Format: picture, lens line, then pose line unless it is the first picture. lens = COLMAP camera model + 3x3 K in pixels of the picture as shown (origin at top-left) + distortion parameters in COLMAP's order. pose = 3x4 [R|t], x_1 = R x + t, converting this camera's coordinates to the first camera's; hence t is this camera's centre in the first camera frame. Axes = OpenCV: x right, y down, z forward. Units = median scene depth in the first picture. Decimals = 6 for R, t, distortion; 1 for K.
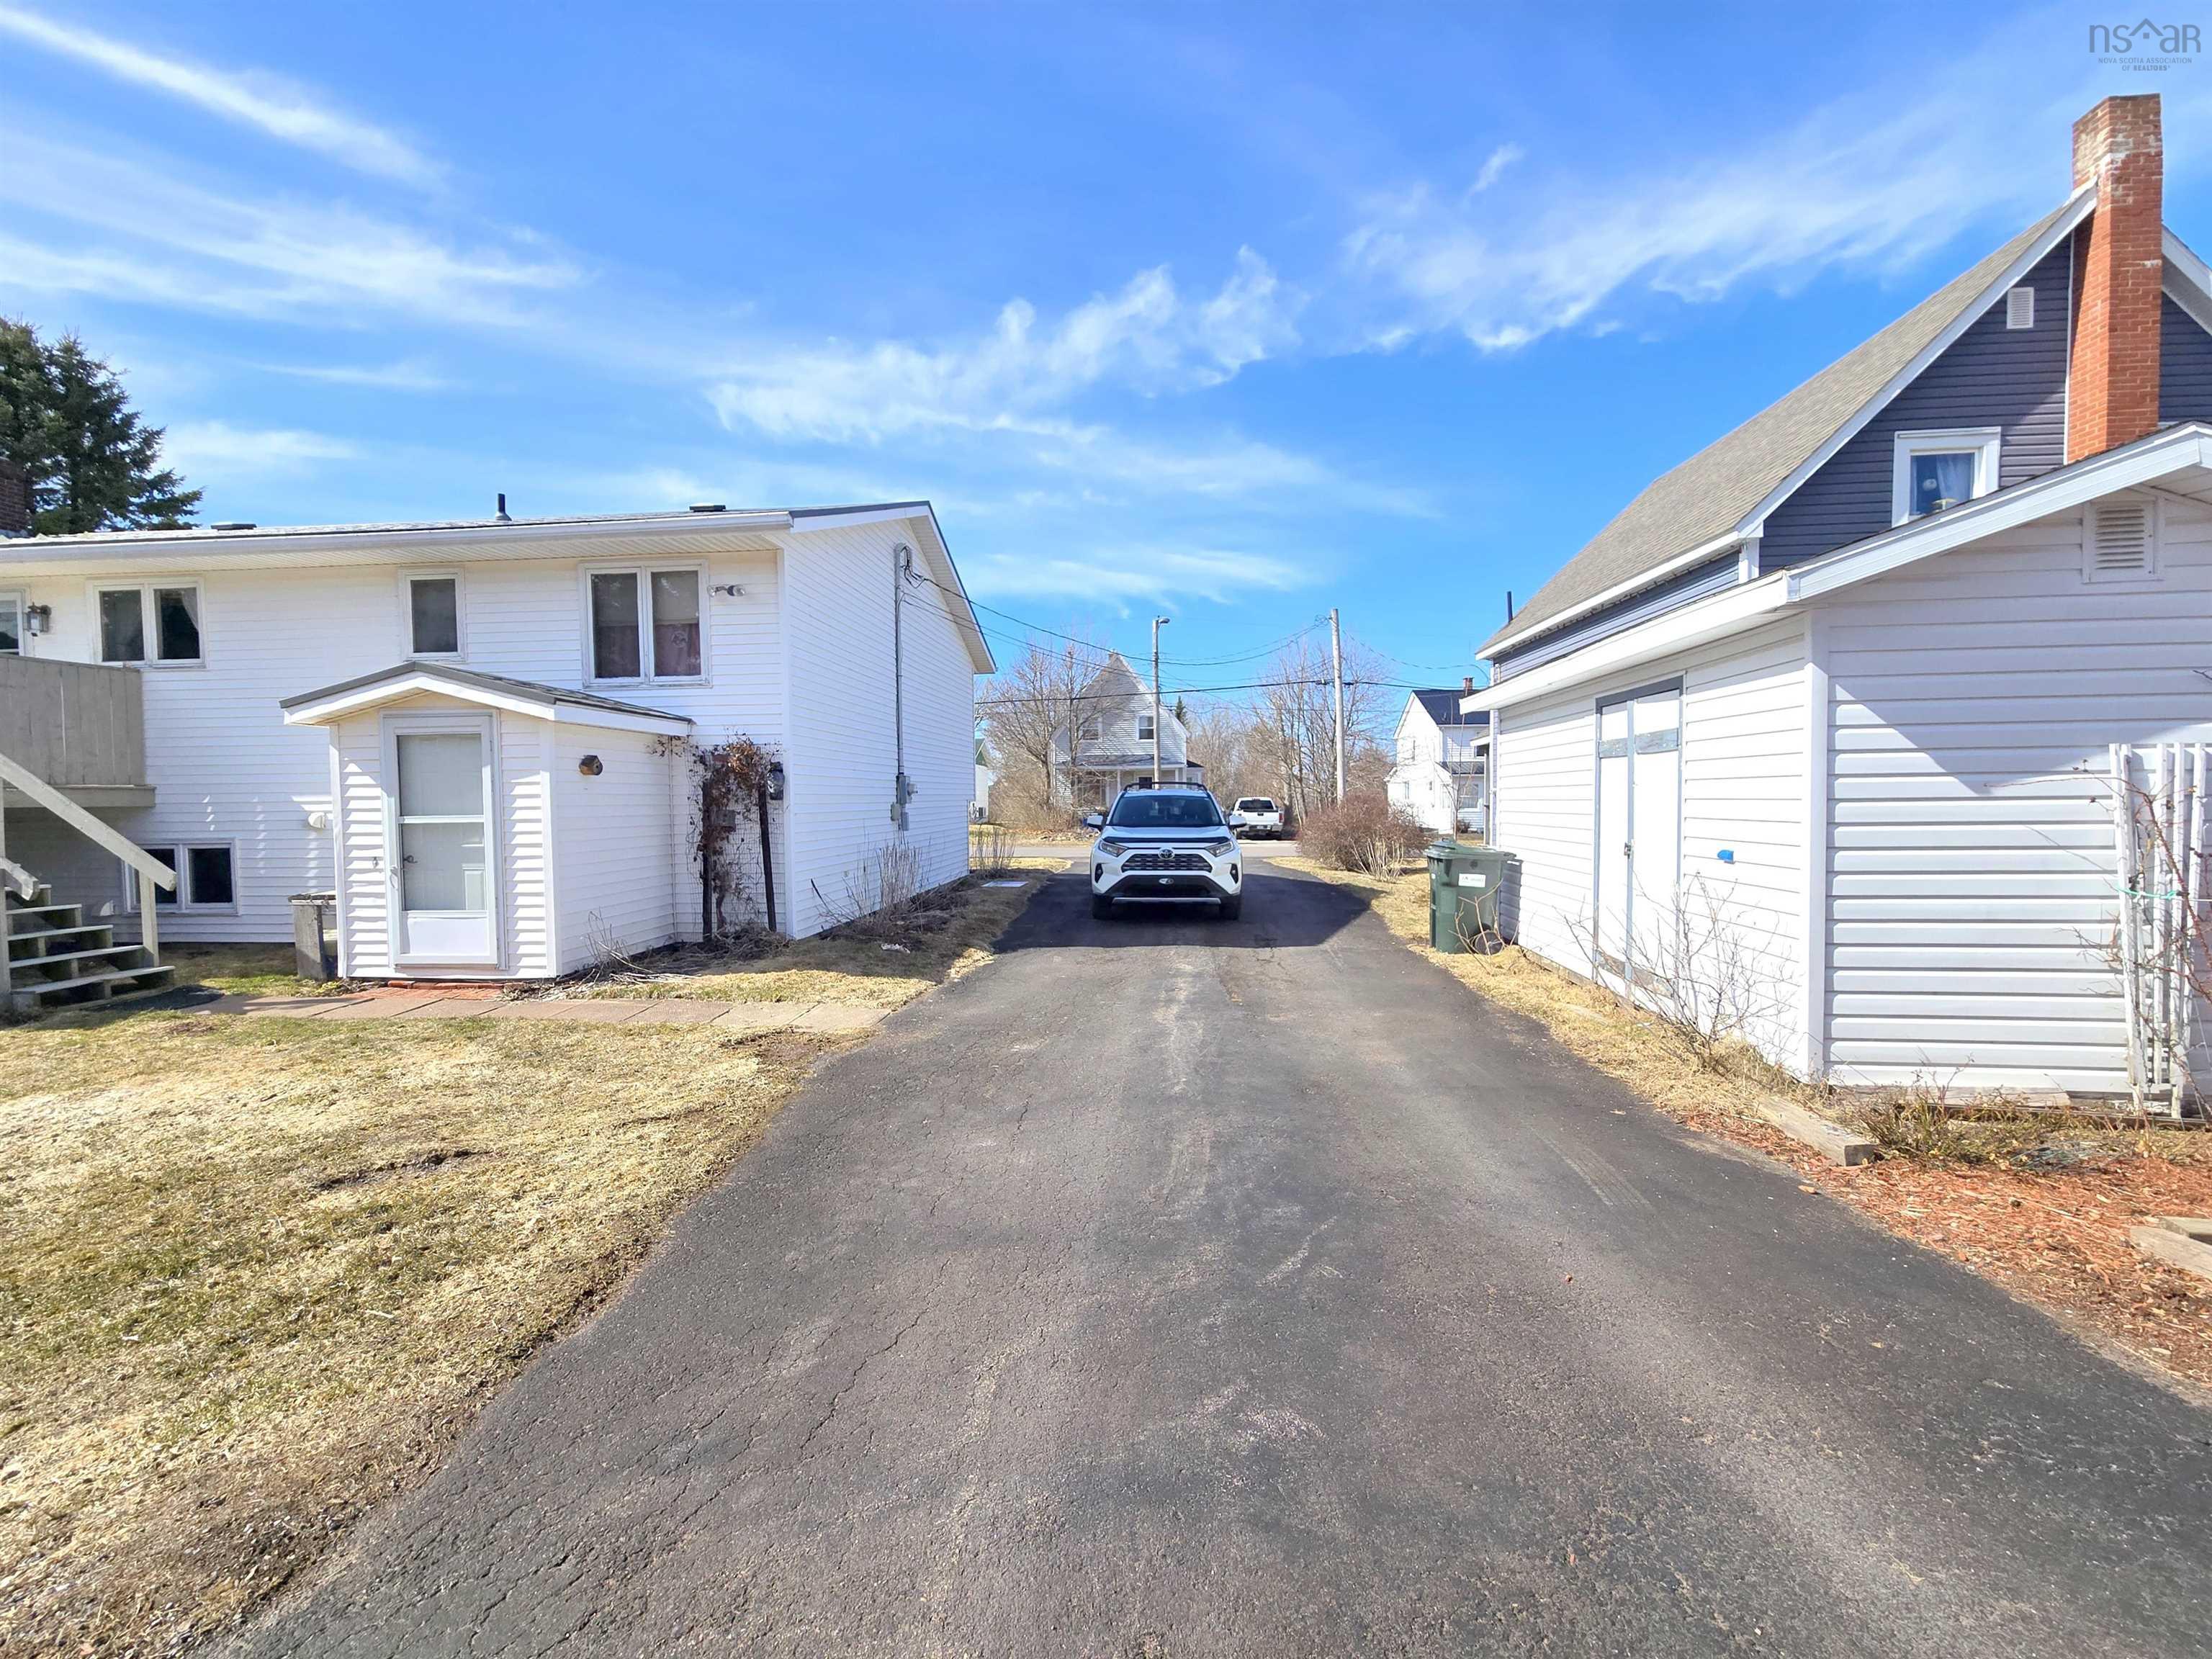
lens RADIAL K [[947.3, 0, 1106.0], [0, 947.3, 829.5], [0, 0, 1]] dist [-0.001985, -0.000122]
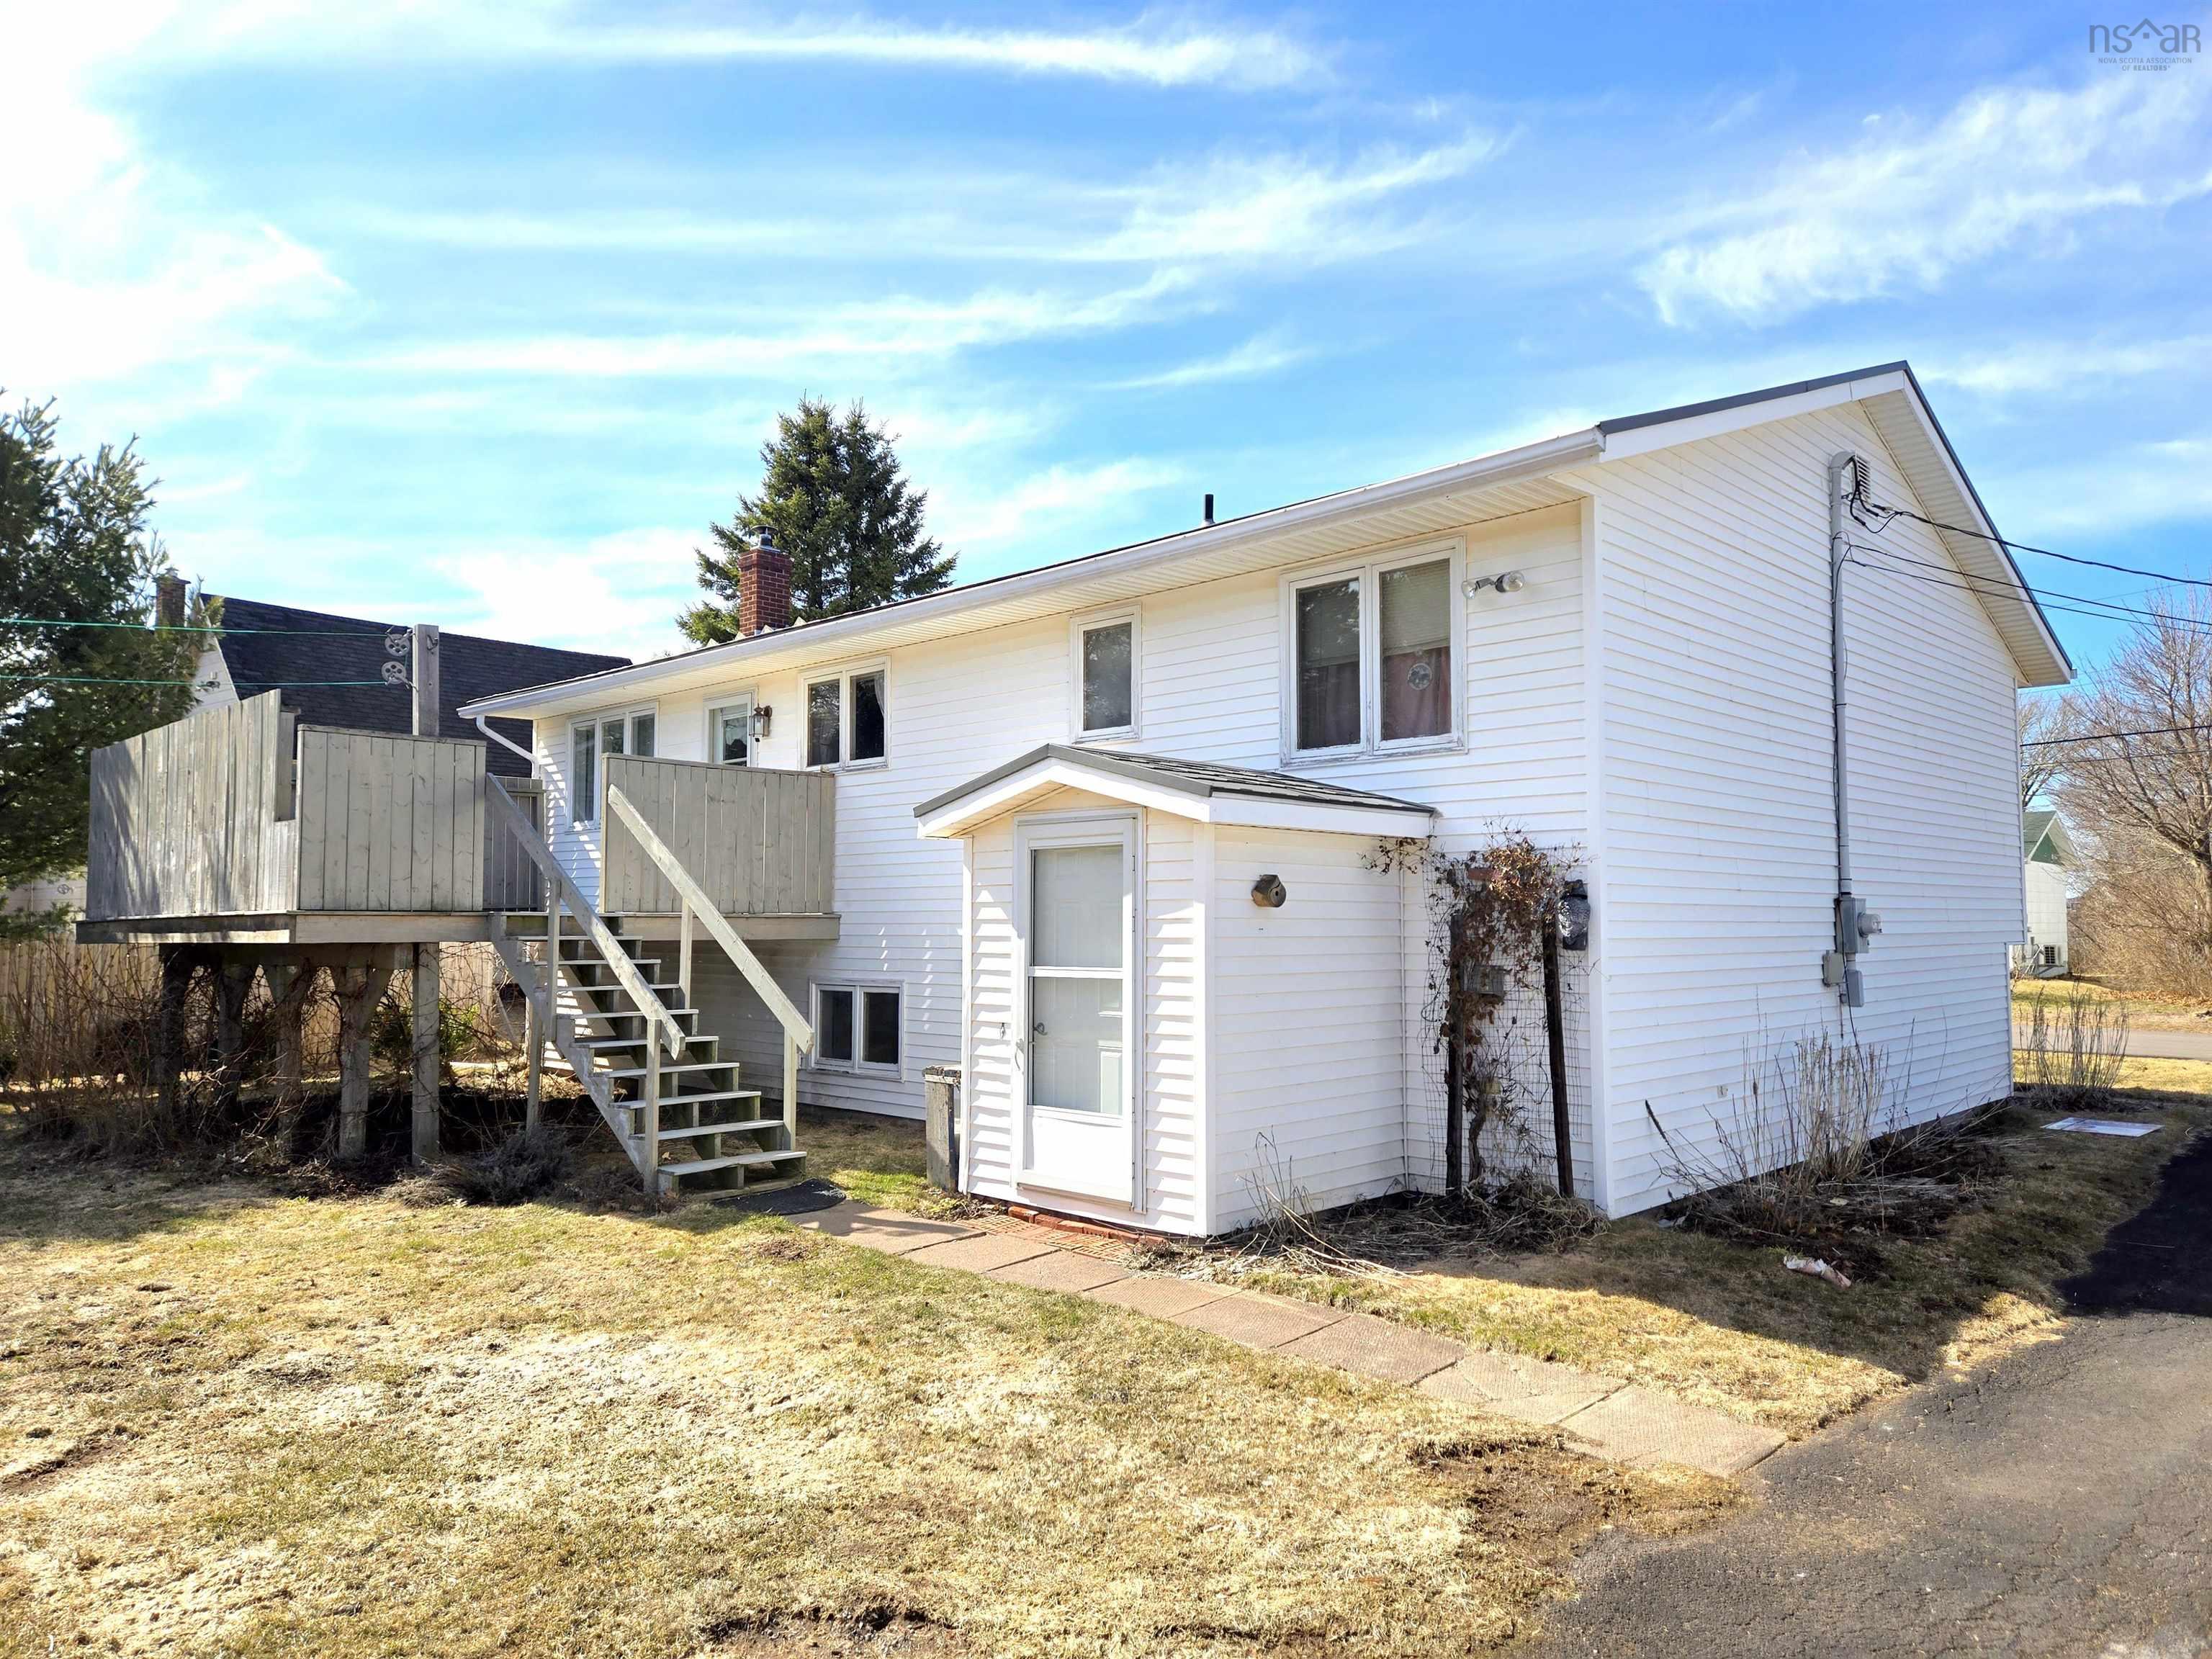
lens RADIAL K [[1467.3, 0, 1114.0], [0, 1467.3, 837.0], [0, 0, 1]] dist [0.095266, -0.081446]
pose [[0.770142, -0.025032, -0.637382, -0.007236], [-0.028222, 0.996914, -0.073252, -0.026411], [0.637248, 0.074403, 0.767059, 0.173740]]
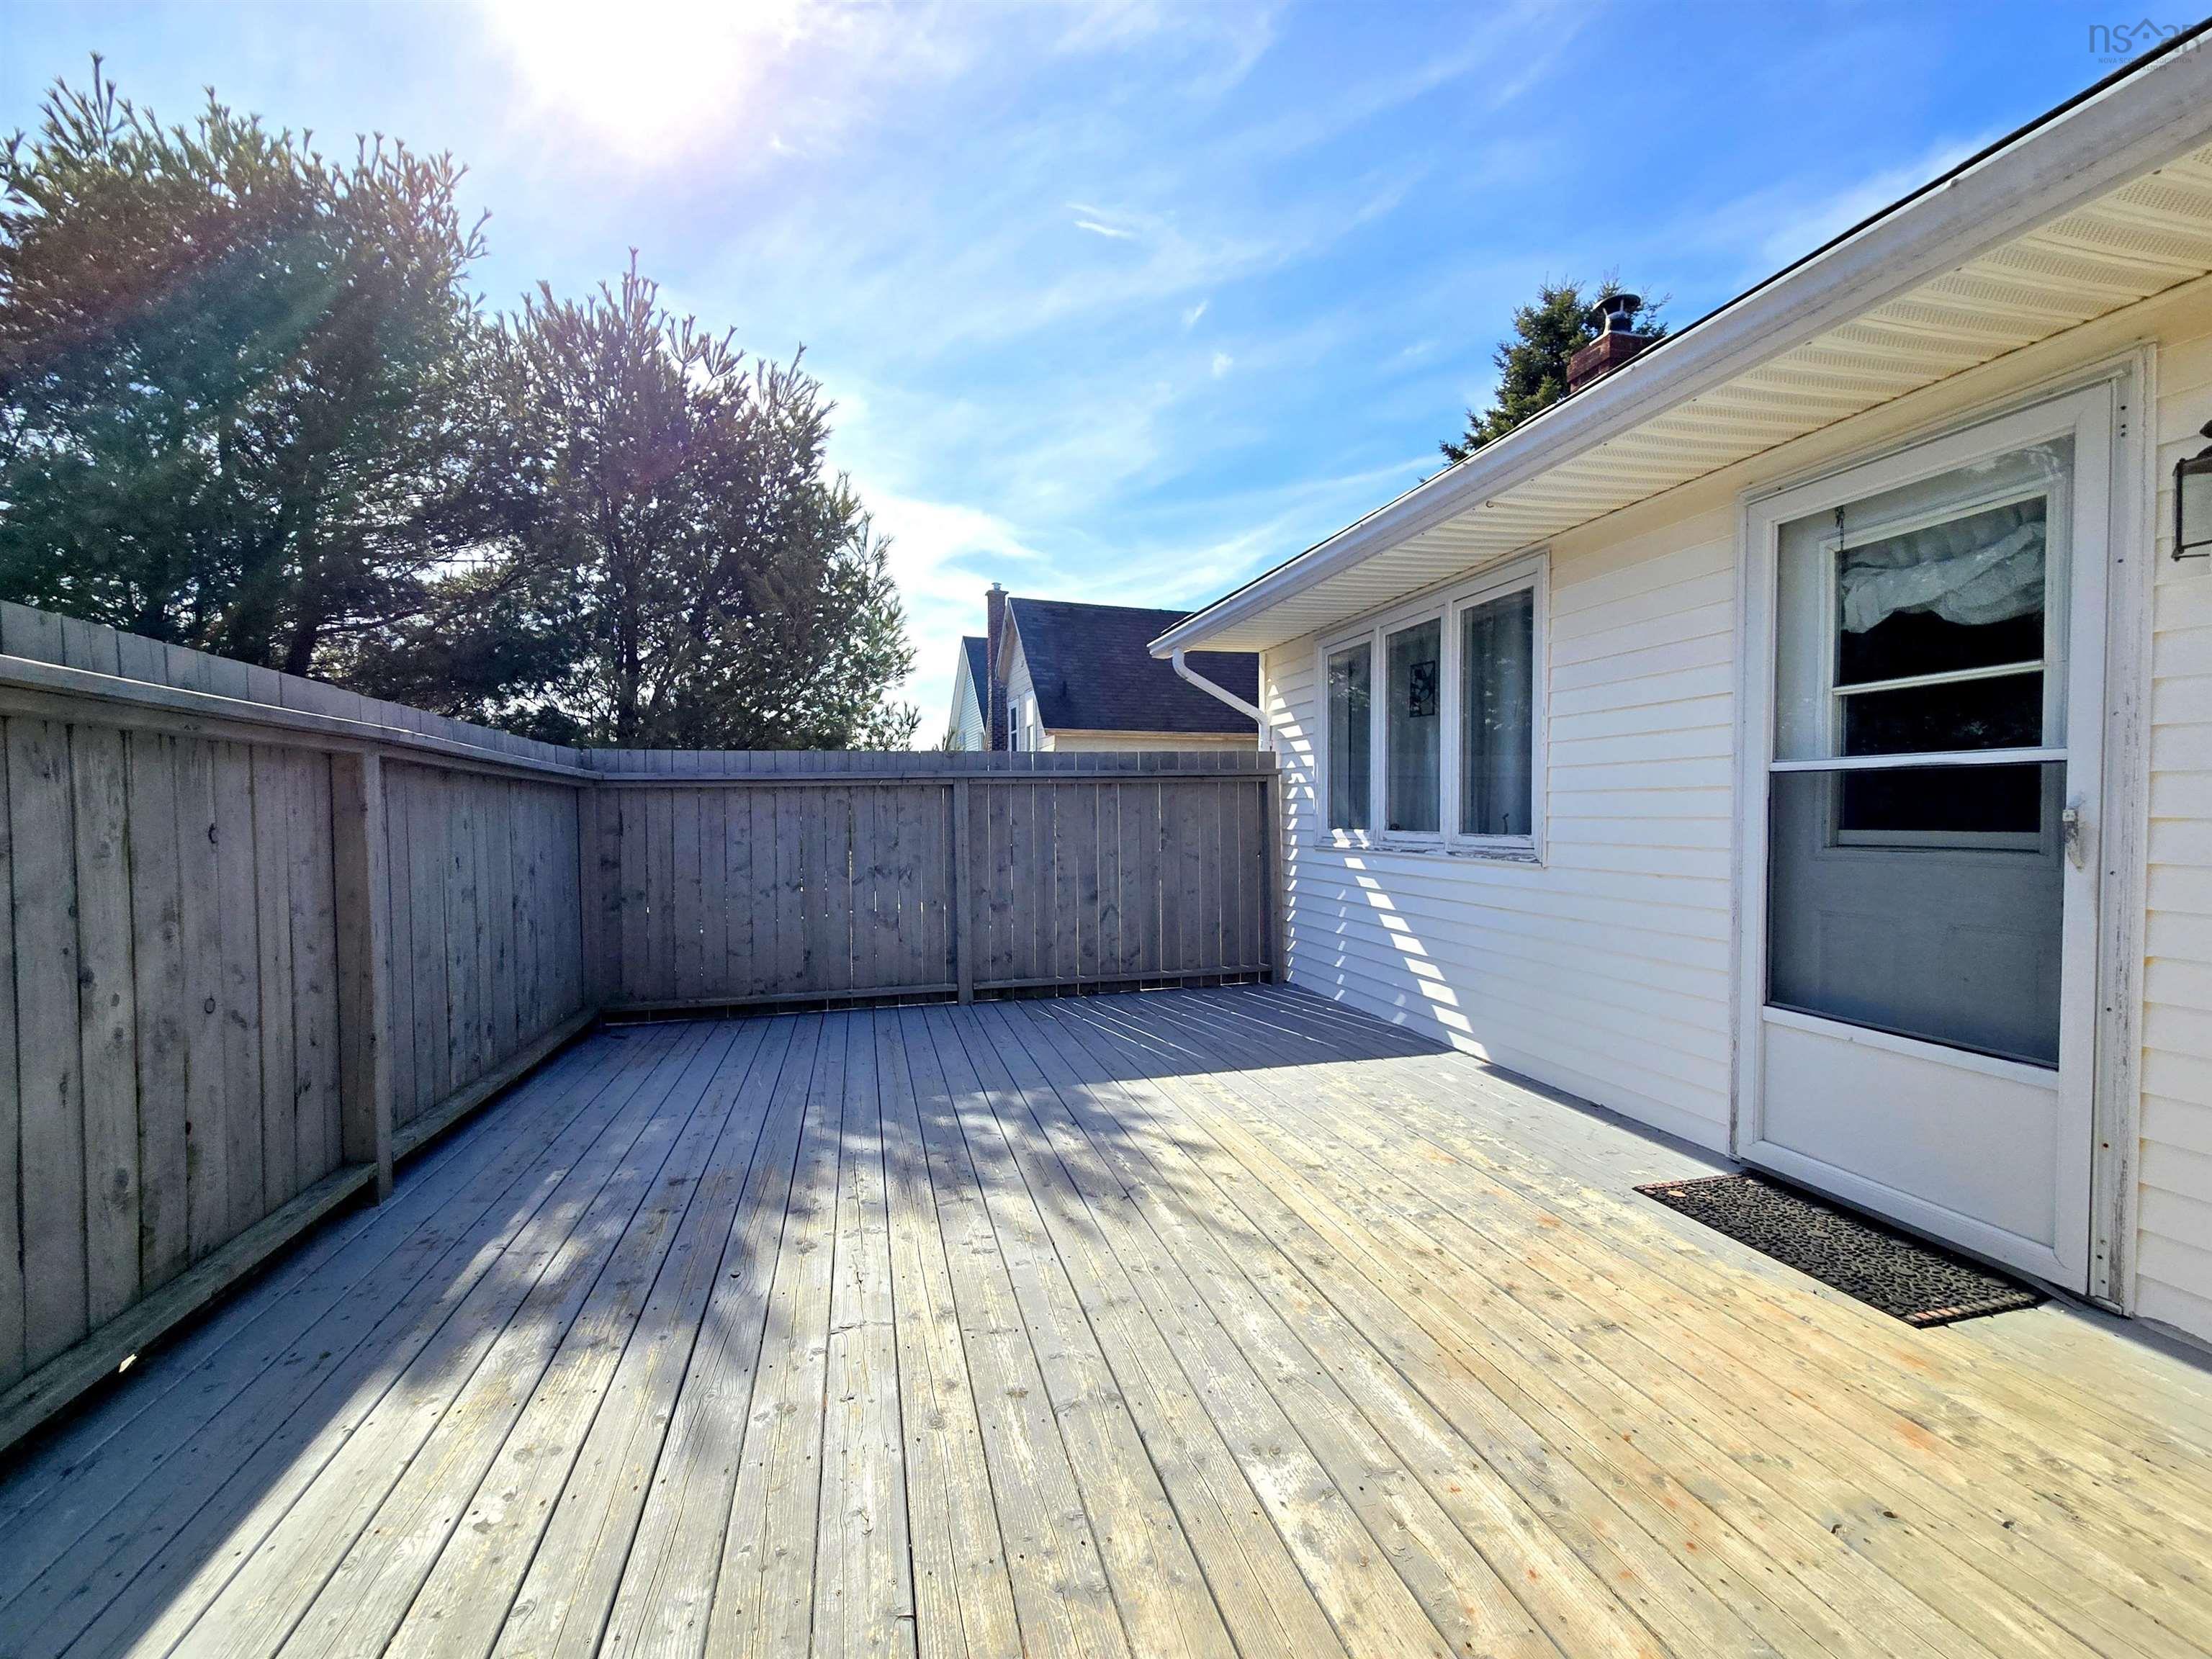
lens RADIAL K [[947.3, 0, 1106.0], [0, 947.3, 829.5], [0, 0, 1]] dist [-0.001985, -0.000122]
pose [[0.336939, 0.020935, -0.941294, -0.883675], [-0.030541, 0.999470, 0.011297, -0.131502], [0.941031, 0.024942, 0.337399, 0.654255]]
